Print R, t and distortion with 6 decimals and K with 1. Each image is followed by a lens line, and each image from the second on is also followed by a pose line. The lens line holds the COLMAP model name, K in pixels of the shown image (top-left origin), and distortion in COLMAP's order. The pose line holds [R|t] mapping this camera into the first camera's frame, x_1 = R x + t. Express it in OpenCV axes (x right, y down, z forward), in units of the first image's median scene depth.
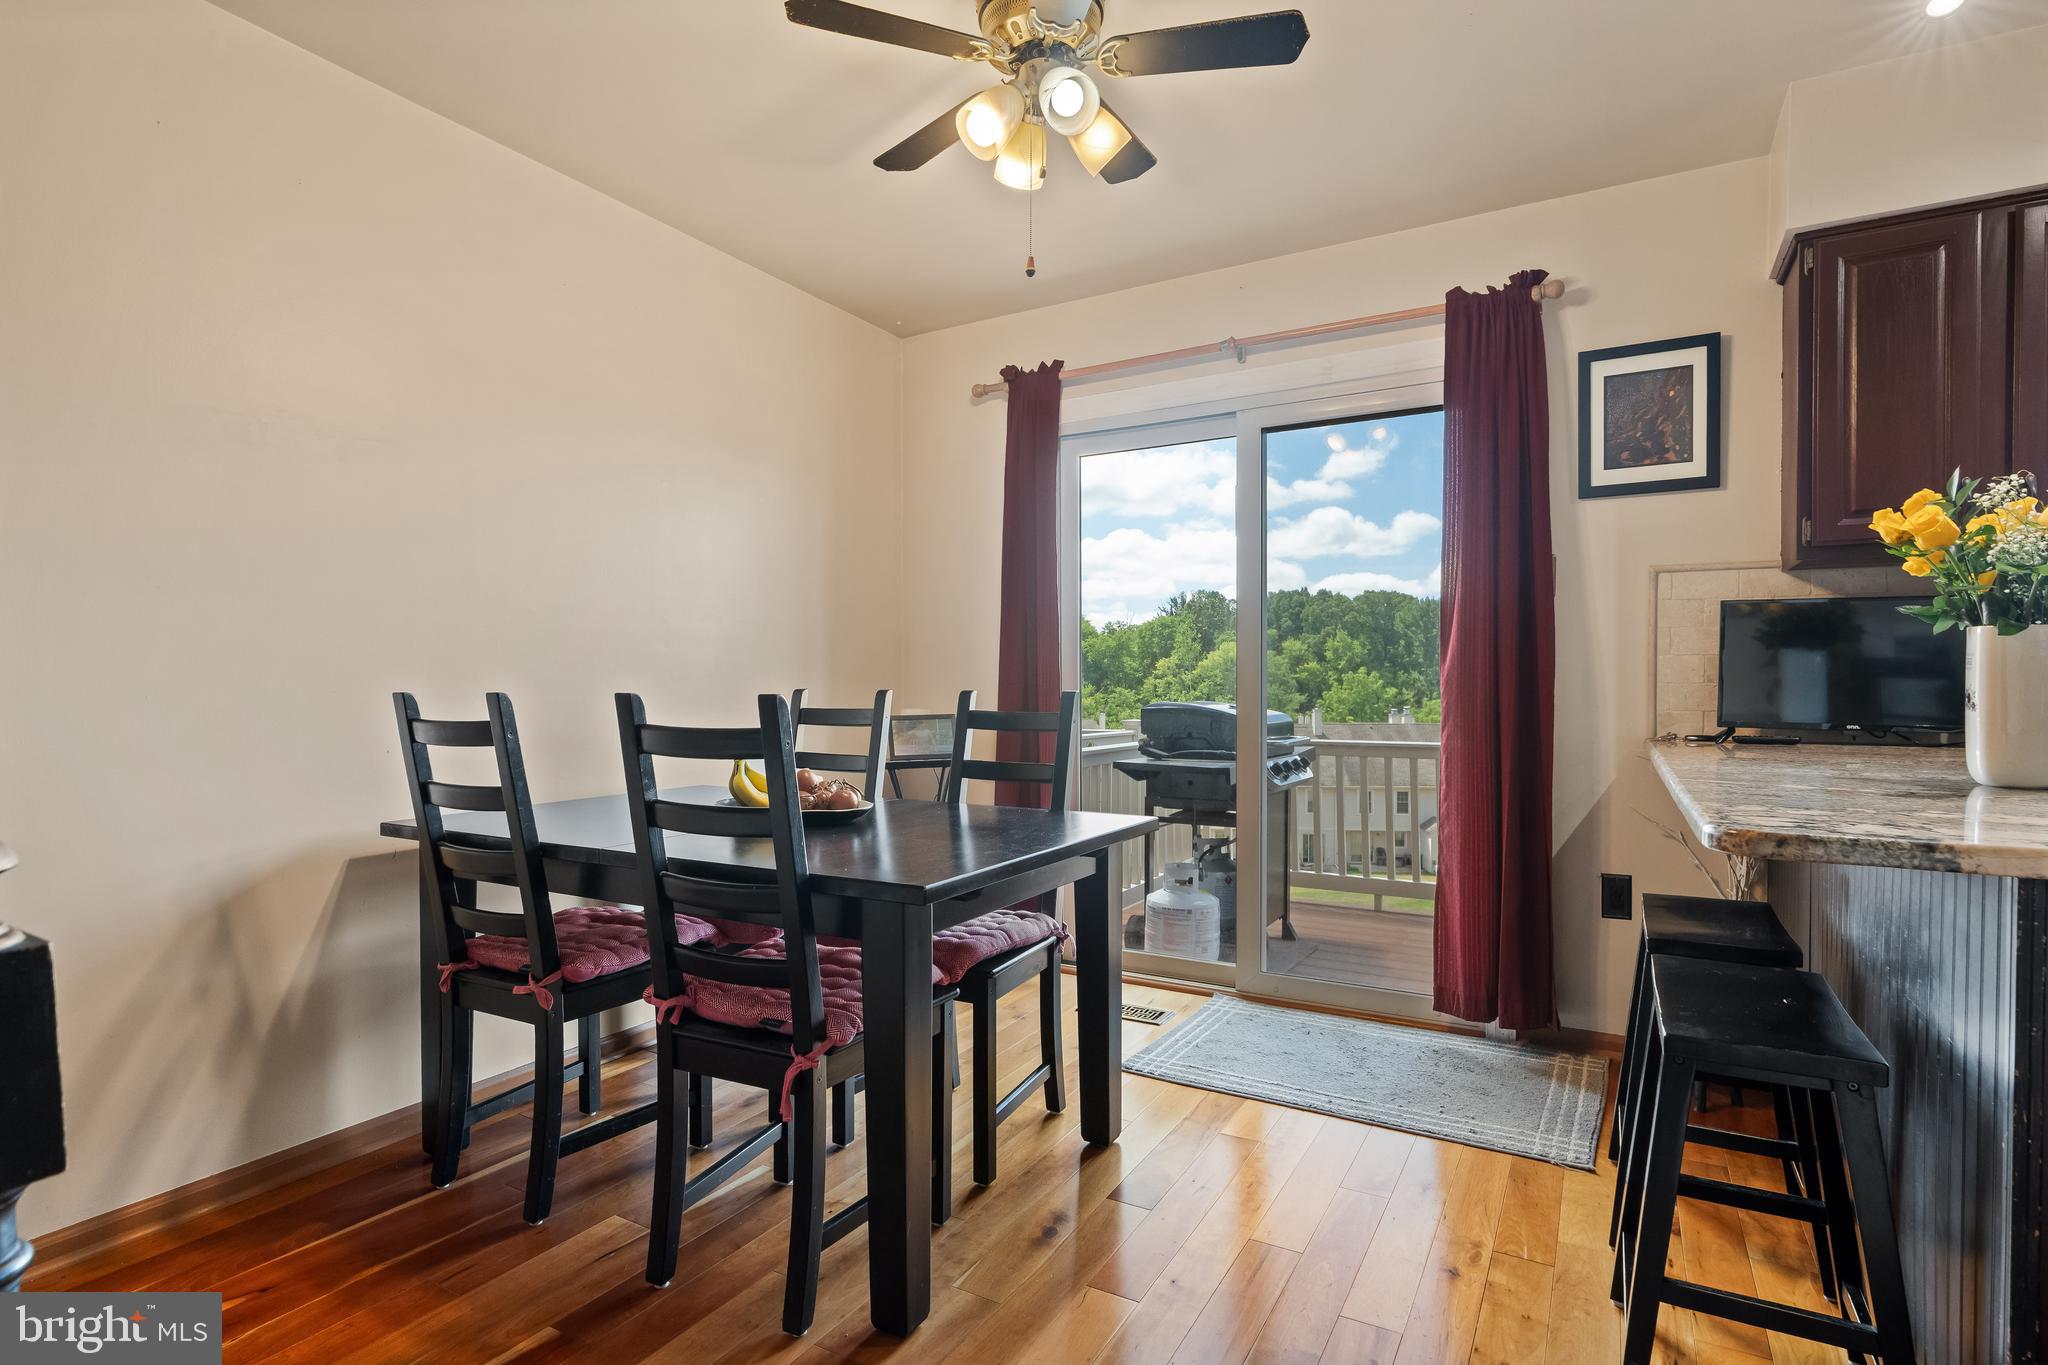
lens RADIAL K [[1023.0, 0, 1004.2], [0, 1023.0, 699.6], [0, 0, 1]] dist [-0.006317, 0.004021]
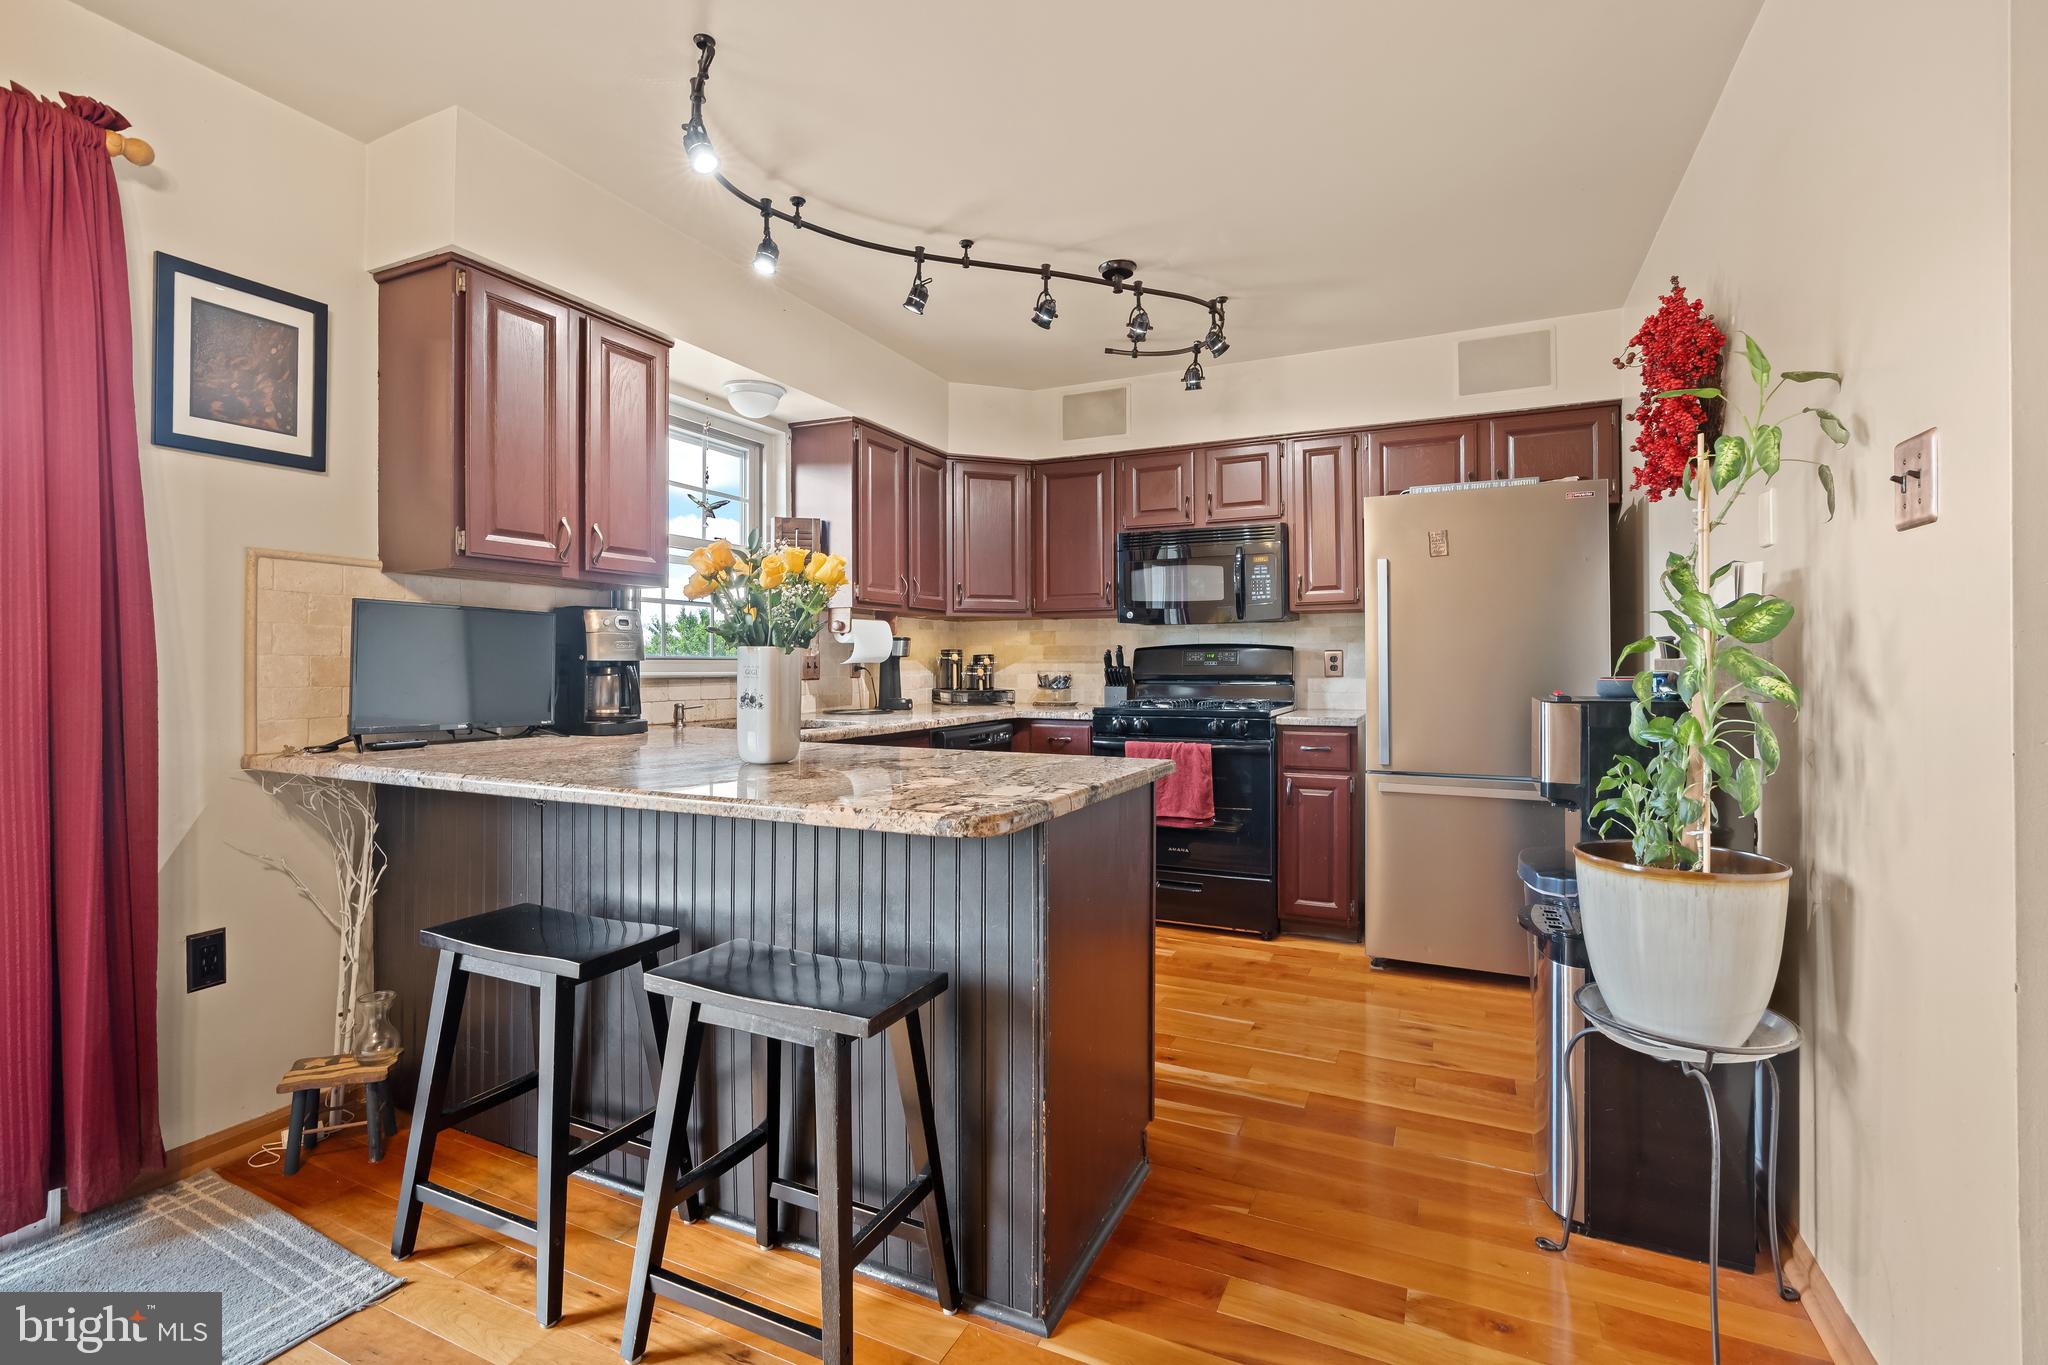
lens RADIAL K [[928.4, 0, 1020.8], [0, 928.4, 653.5], [0, 0, 1]] dist [-0.017797, 0.007564]
pose [[-0.090315, 0.013682, 0.995819, -0.170724], [0.017181, 0.999778, -0.012178, -0.024117], [-0.995765, 0.016009, -0.090530, 0.442327]]
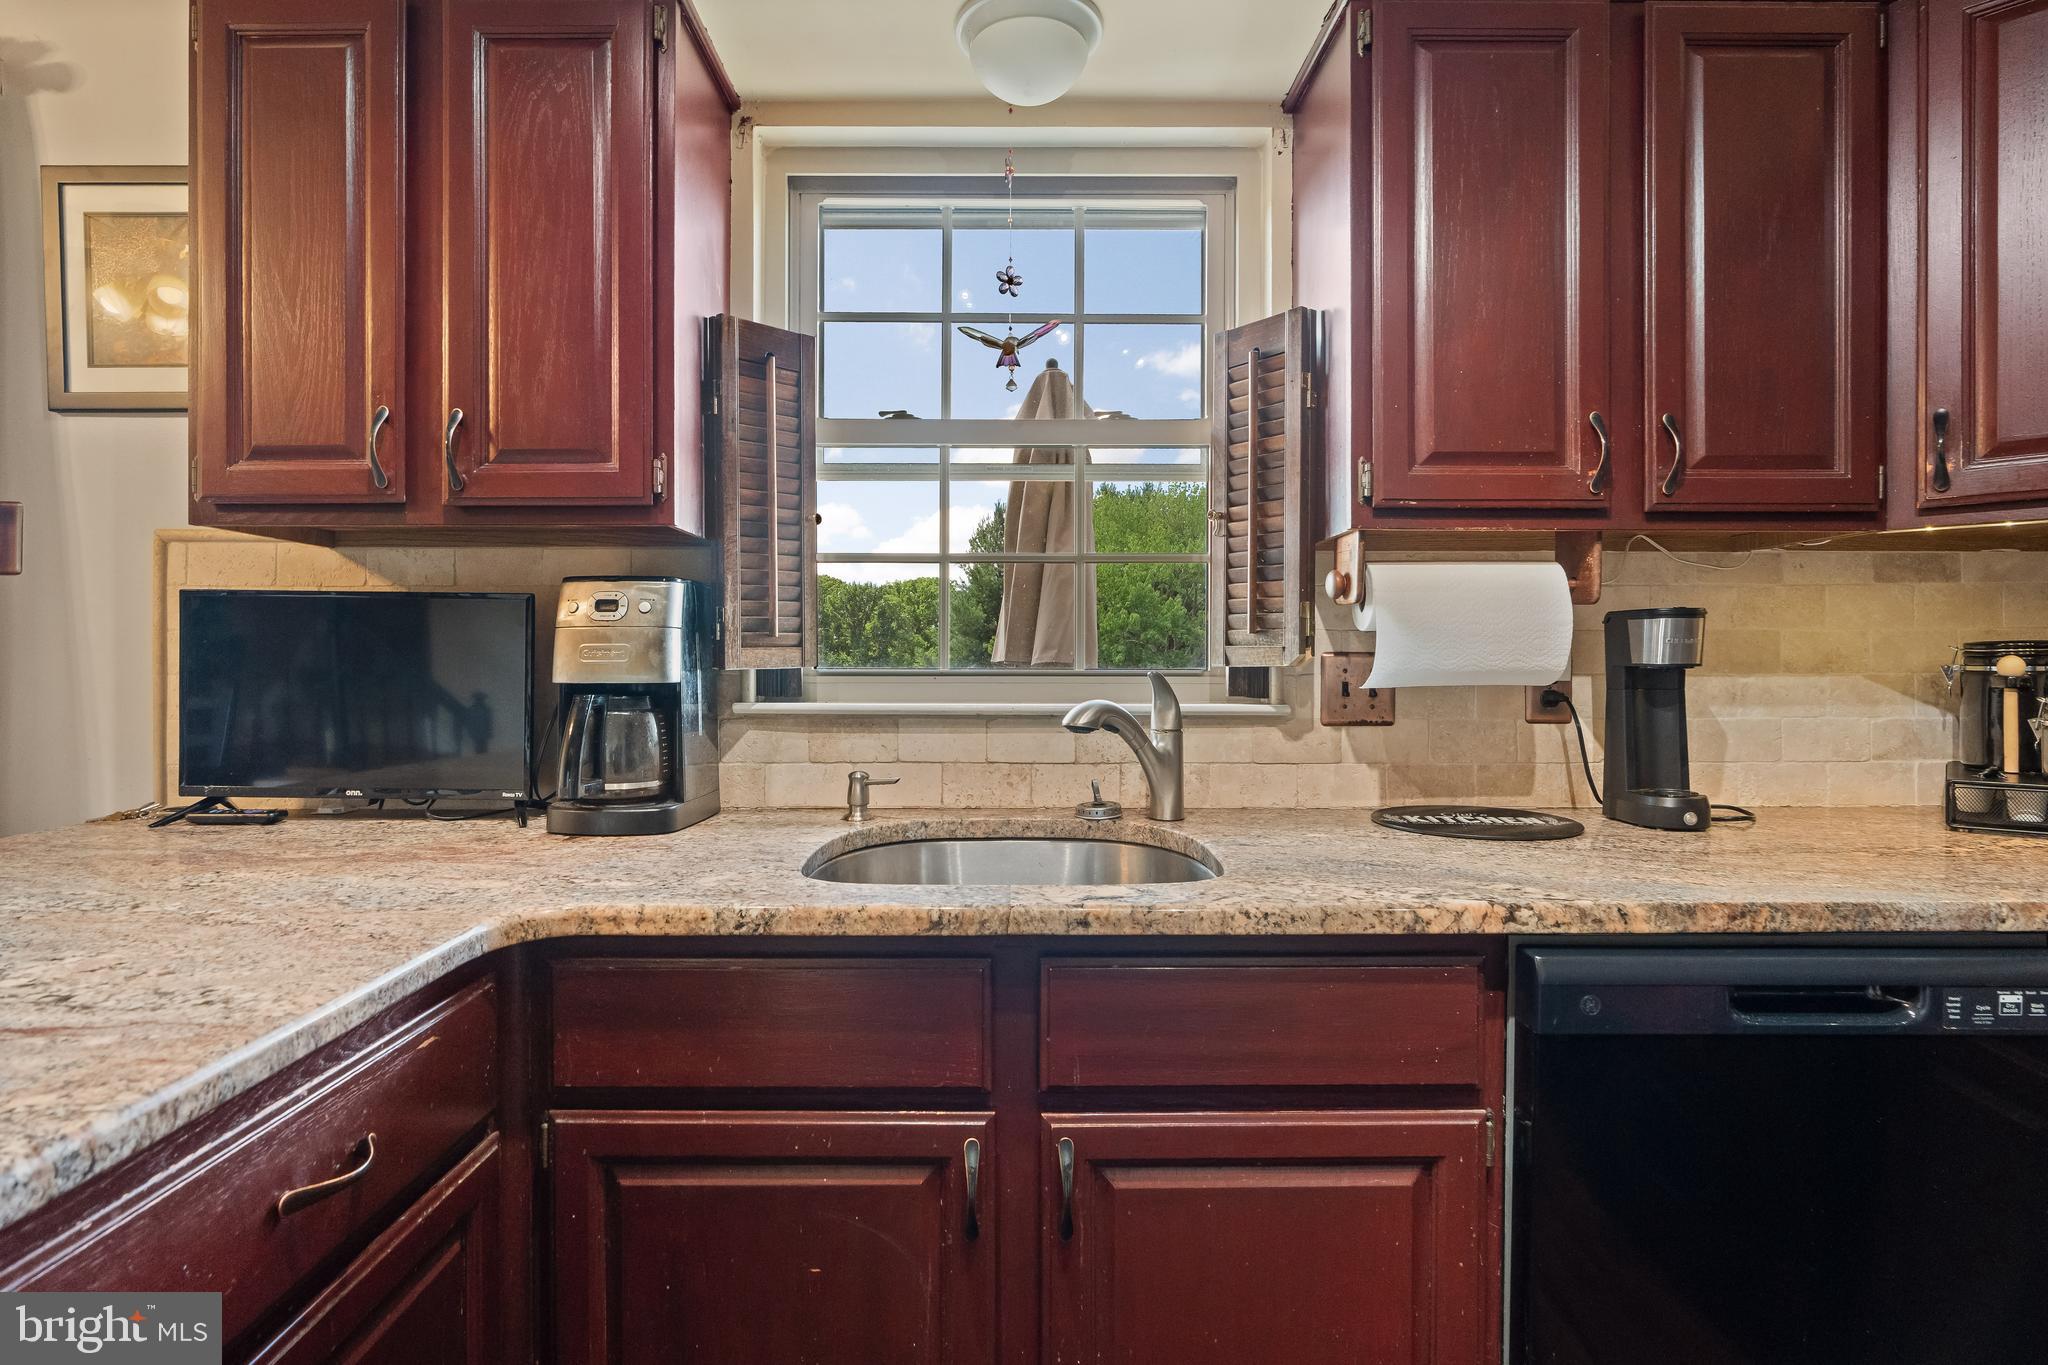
lens RADIAL K [[1023.0, 0, 1016.5], [0, 1023.0, 665.1], [0, 0, 1]] dist [-0.006317, 0.004021]
pose [[0.860976, -0.000412, 0.508645, 0.768218], [0.007093, 0.999912, -0.011196, -0.037932], [-0.508596, 0.013247, 0.860903, 0.202767]]
